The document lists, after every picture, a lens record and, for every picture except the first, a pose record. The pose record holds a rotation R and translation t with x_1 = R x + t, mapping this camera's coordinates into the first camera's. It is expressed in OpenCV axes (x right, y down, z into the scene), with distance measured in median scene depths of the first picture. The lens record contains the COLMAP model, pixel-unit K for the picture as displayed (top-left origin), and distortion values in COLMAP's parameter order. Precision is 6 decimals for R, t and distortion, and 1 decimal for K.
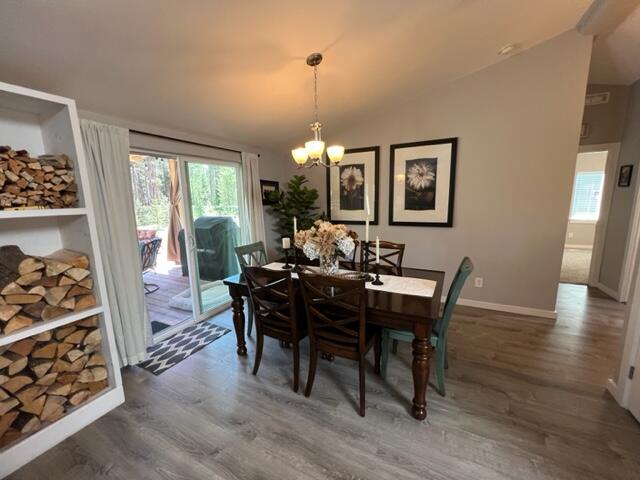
lens RADIAL K [[256.5, 0, 320.8], [0, 256.5, 241.0], [0, 0, 1]] dist [-0.001867, 0.000007]
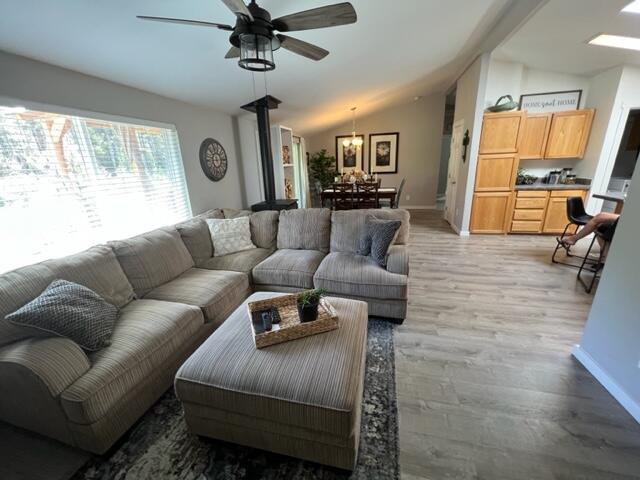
lens RADIAL K [[256.5, 0, 319.3], [0, 256.5, 240.7], [0, 0, 1]] dist [-0.001867, 0.000007]
pose [[0.974849, -0.080309, 0.207895, -0.629541], [0.055065, 0.990691, 0.124494, 0.202799], [-0.215958, -0.109915, 0.970196, -1.035257]]
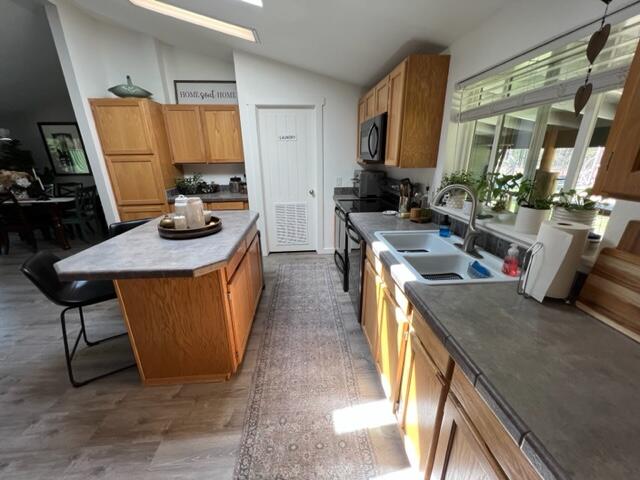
lens RADIAL K [[256.5, 0, 323.0], [0, 256.5, 241.7], [0, 0, 1]] dist [-0.001867, 0.000007]
pose [[0.851113, -0.154320, 0.501790, 0.614327], [0.080092, 0.982800, 0.166402, 0.196585], [-0.518838, -0.101438, 0.848833, -1.151450]]
